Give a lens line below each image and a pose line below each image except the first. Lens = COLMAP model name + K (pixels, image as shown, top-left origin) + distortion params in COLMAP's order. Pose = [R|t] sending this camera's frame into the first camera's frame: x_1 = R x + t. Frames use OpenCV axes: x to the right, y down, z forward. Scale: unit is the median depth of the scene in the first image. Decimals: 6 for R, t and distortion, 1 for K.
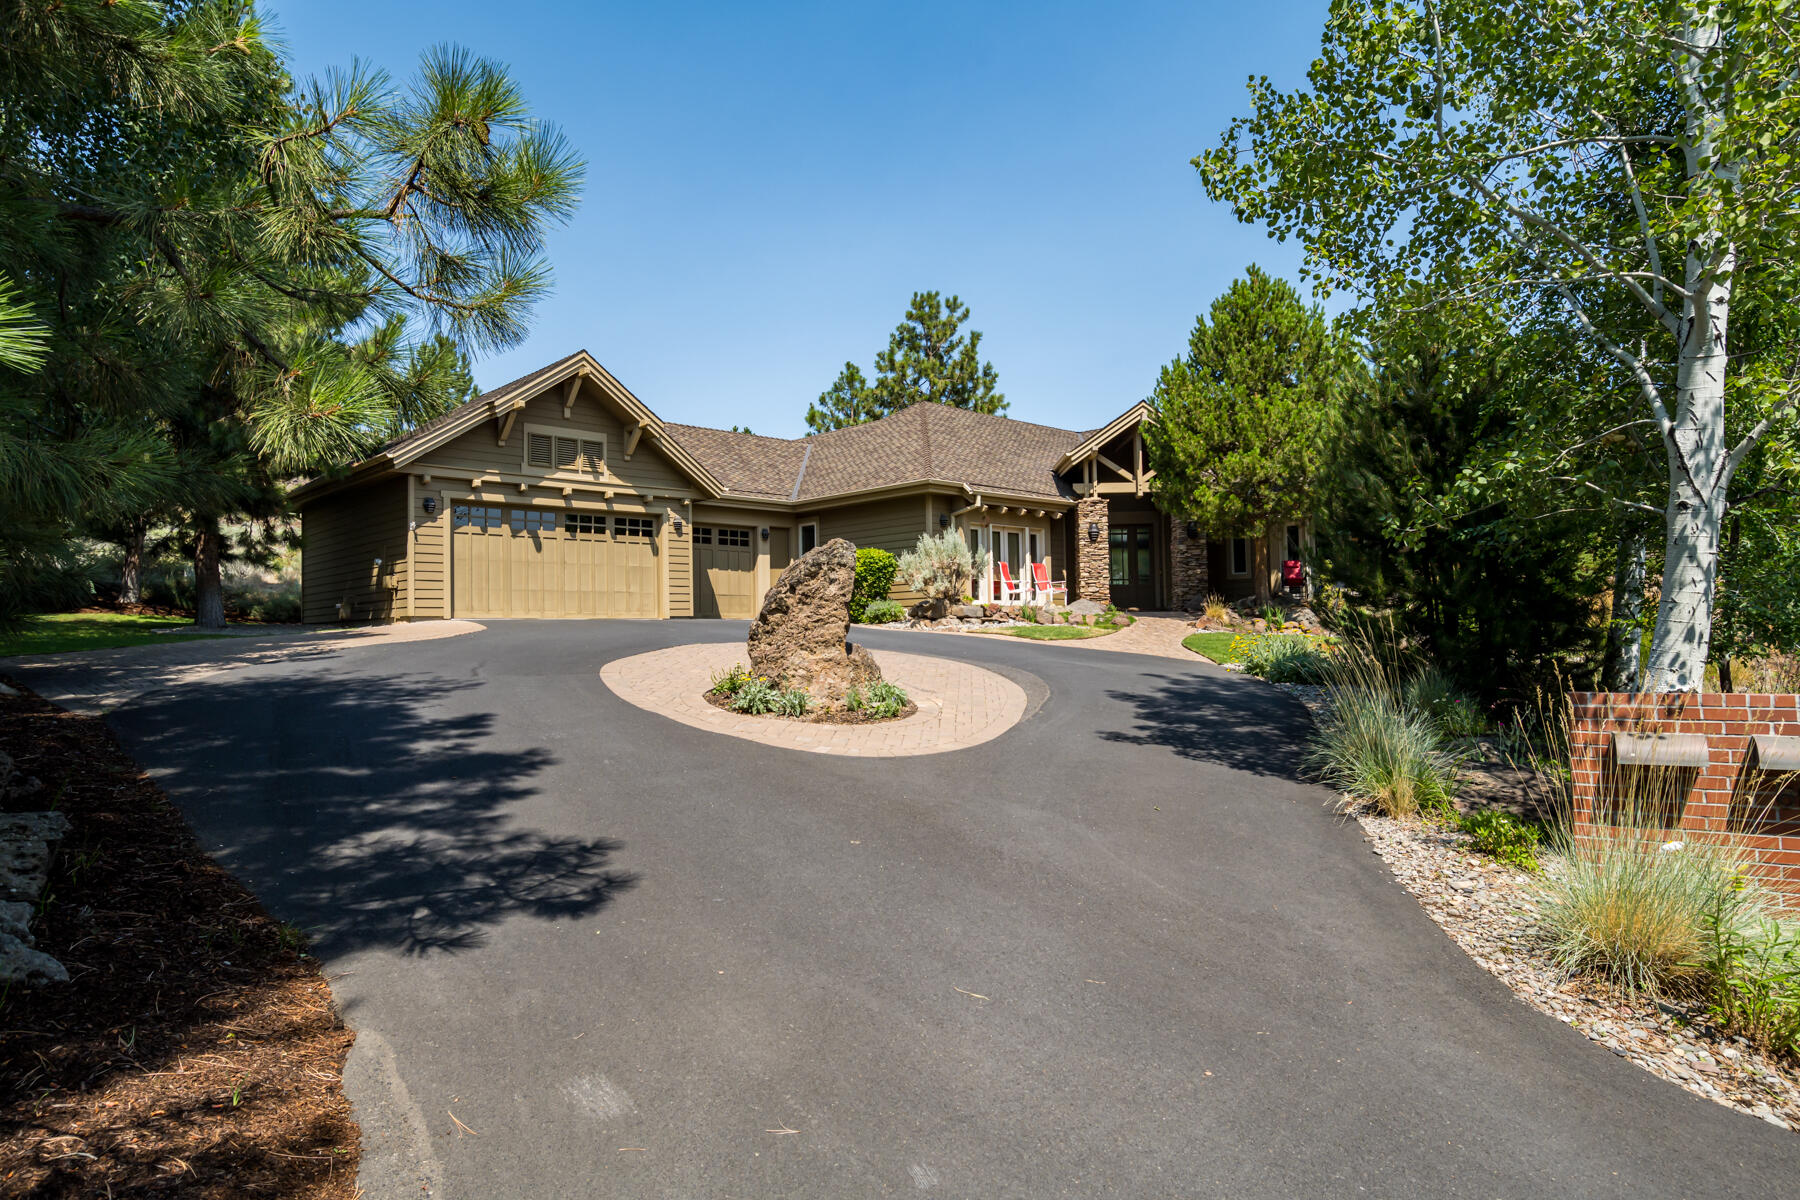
lens RADIAL K [[1035.8, 0, 923.3], [0, 1035.8, 589.6], [0, 0, 1]] dist [-0.021080, 0.014684]
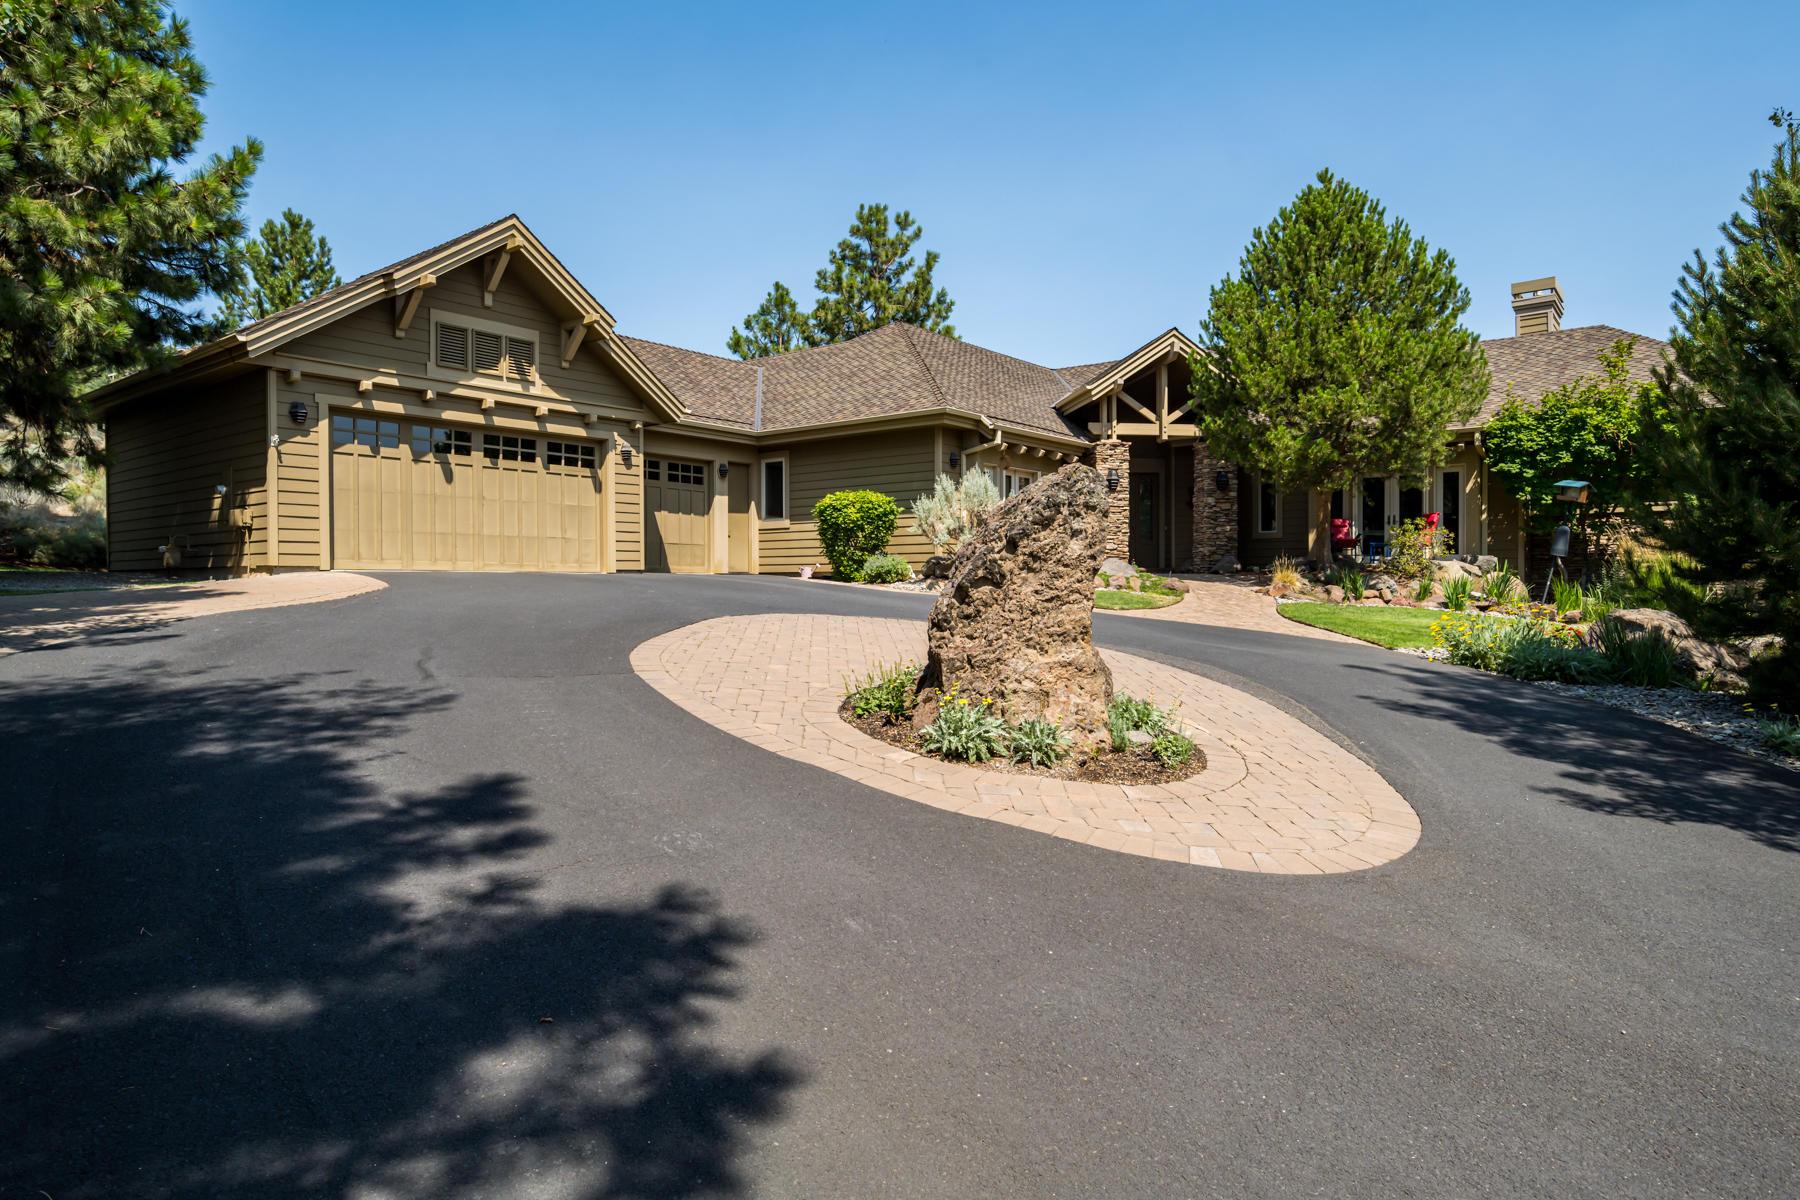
lens RADIAL K [[1035.8, 0, 923.3], [0, 1035.8, 589.6], [0, 0, 1]] dist [-0.021080, 0.014684]
pose [[0.991591, 0.016074, 0.128409, -0.113974], [-0.022110, 0.998709, 0.045725, -0.000506], [-0.127508, -0.048179, 0.990667, 0.187607]]
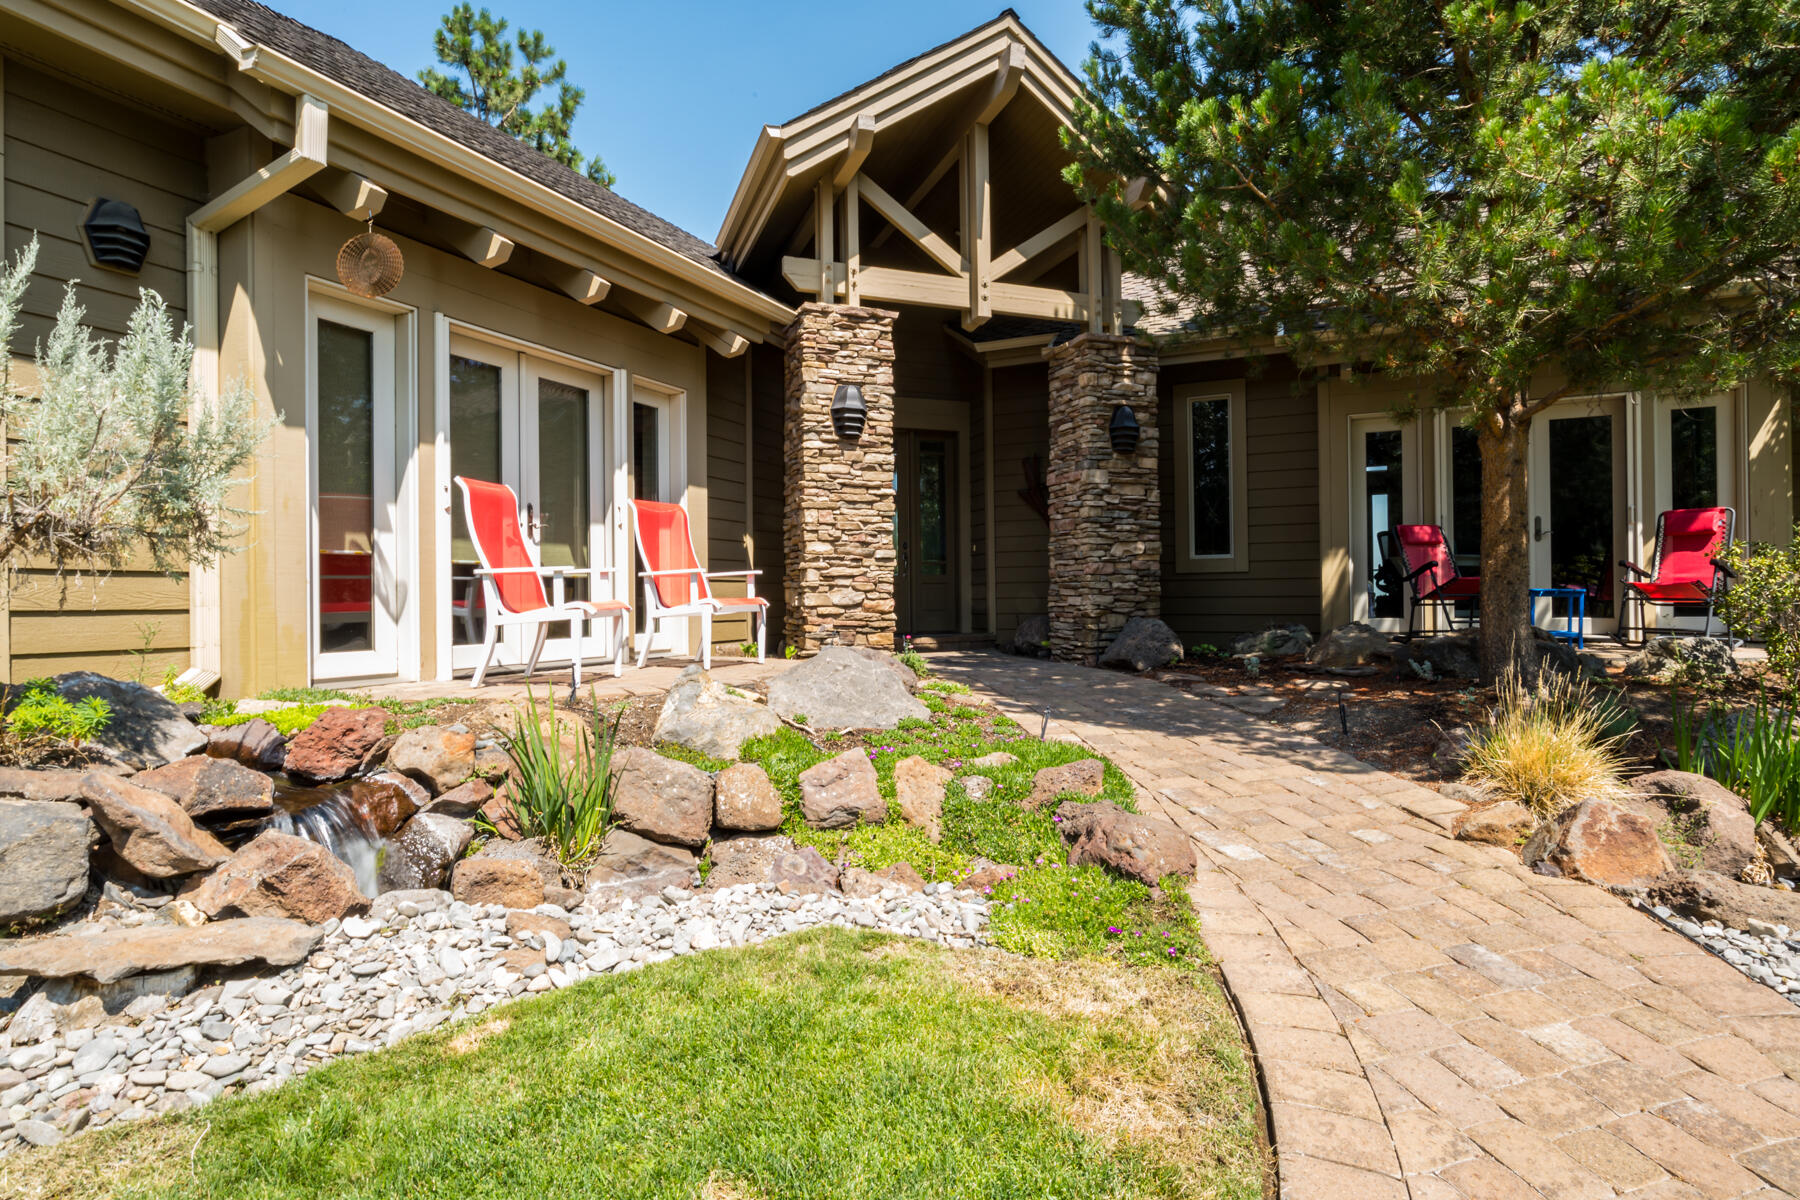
lens RADIAL K [[937.3, 0, 930.1], [0, 937.3, 594.3], [0, 0, 1]] dist [-0.004281, -0.000450]
pose [[0.937345, 0.010866, 0.348232, 0.102593], [-0.021904, 0.999374, 0.027775, -0.010856], [-0.347712, -0.033662, 0.936997, 0.827142]]
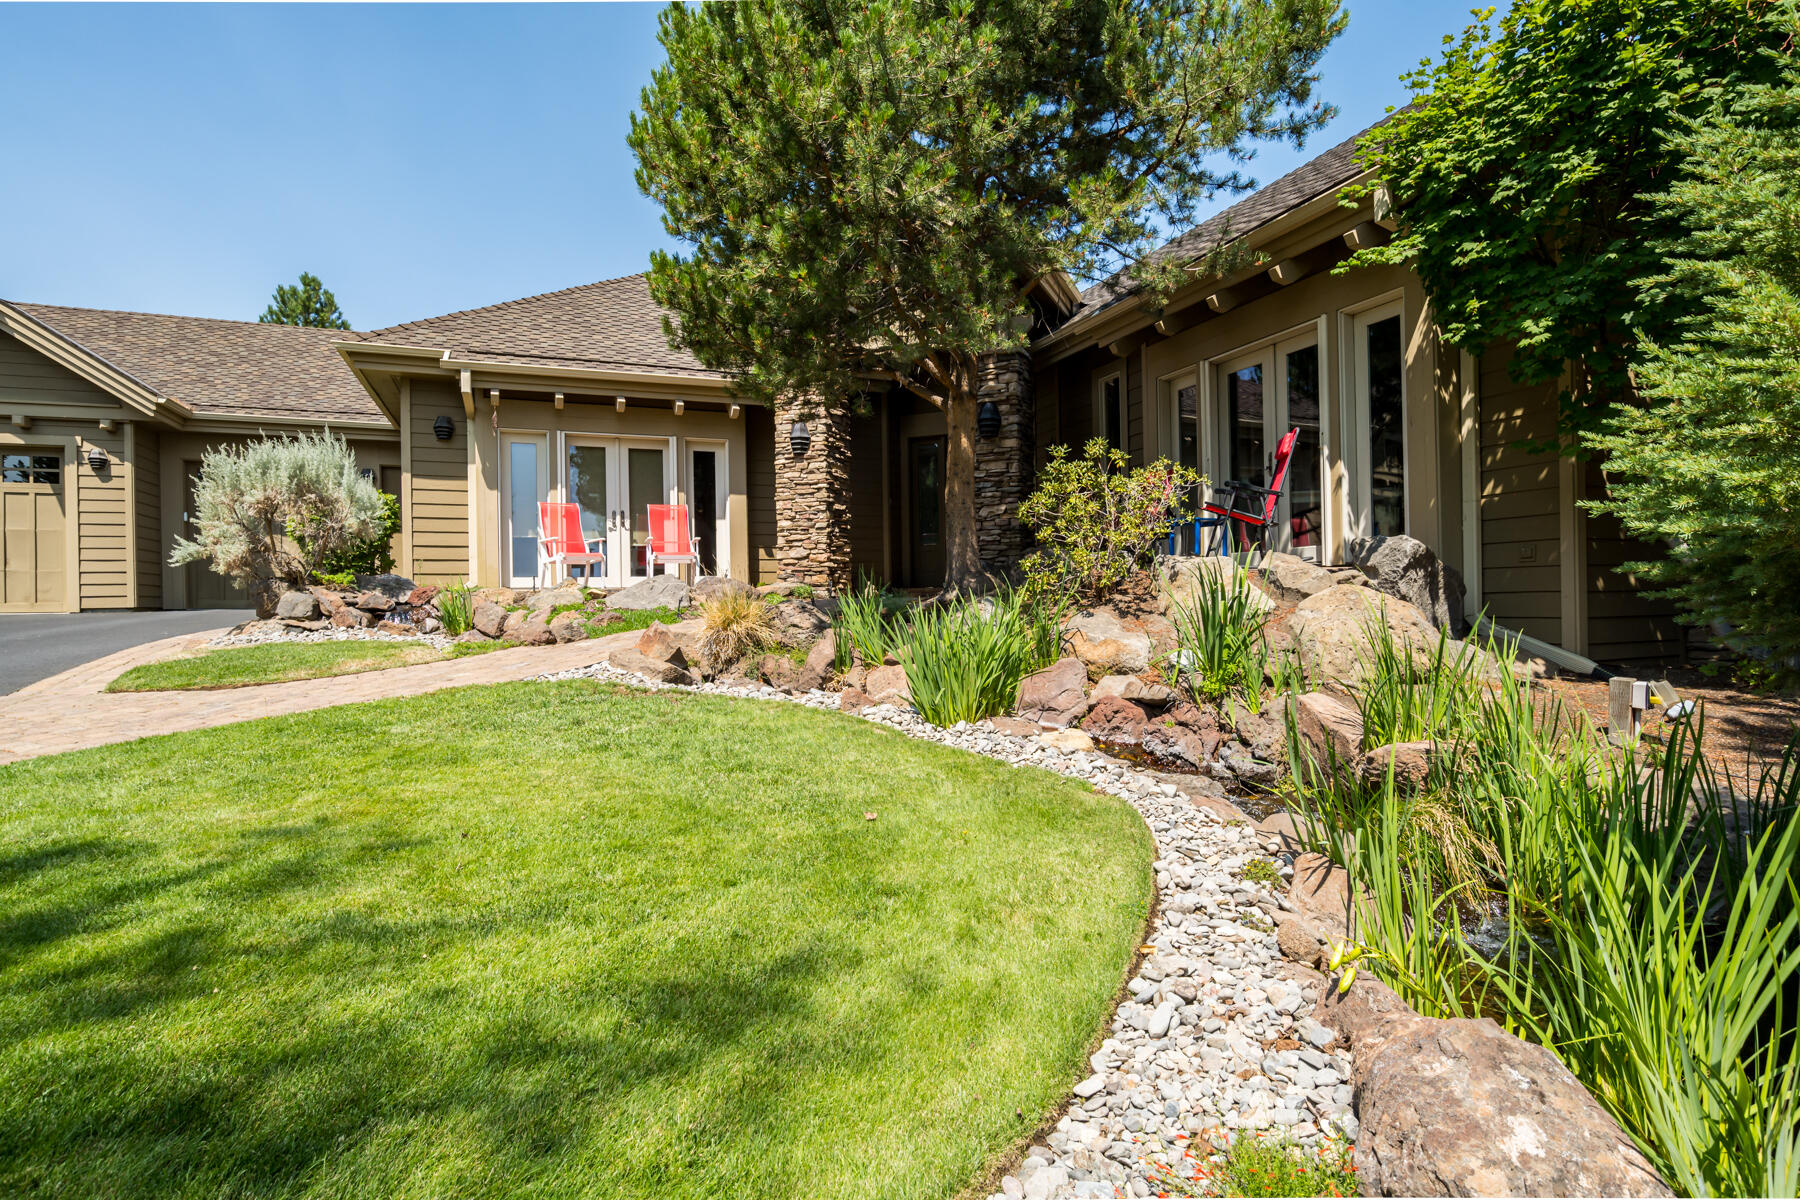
lens RADIAL K [[920.8, 0, 916.0], [0, 920.8, 608.1], [0, 0, 1]] dist [-0.005529, -0.000267]
pose [[0.917477, 0.004933, -0.397758, 0.447460], [0.014941, 0.998790, 0.046852, 0.007030], [0.397508, -0.048929, 0.916293, 0.693128]]
